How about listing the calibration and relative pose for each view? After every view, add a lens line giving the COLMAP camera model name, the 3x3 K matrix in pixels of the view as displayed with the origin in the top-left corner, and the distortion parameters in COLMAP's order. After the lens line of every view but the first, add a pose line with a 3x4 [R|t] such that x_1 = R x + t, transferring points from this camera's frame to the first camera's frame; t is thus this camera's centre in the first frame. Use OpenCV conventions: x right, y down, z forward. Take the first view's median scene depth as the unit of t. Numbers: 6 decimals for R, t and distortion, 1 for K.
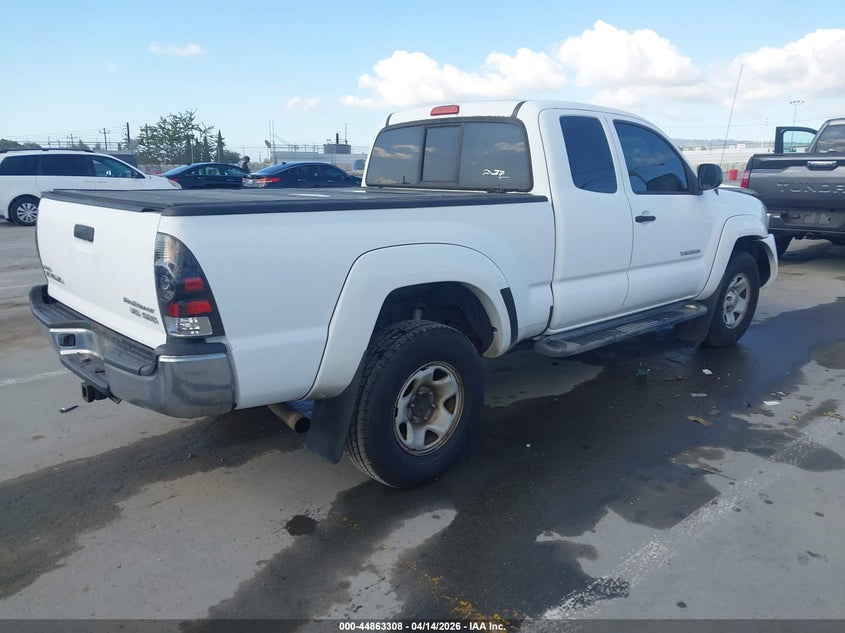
lens RADIAL K [[665.8, 0, 425.1], [0, 665.8, 310.9], [0, 0, 1]] dist [0.000646, -0.016018]
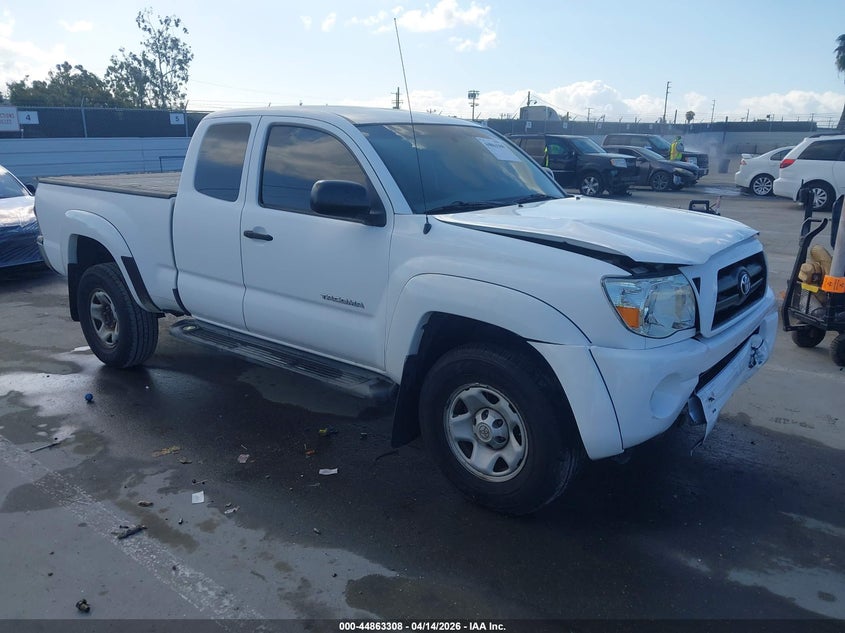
lens RADIAL K [[665.8, 0, 426.6], [0, 665.8, 308.8], [0, 0, 1]] dist [0.000646, -0.016018]
pose [[0.165690, 0.244321, -0.955434, 1.226424], [-0.217952, 0.953940, 0.206142, -0.275525], [0.961792, 0.174083, 0.211308, 1.047607]]
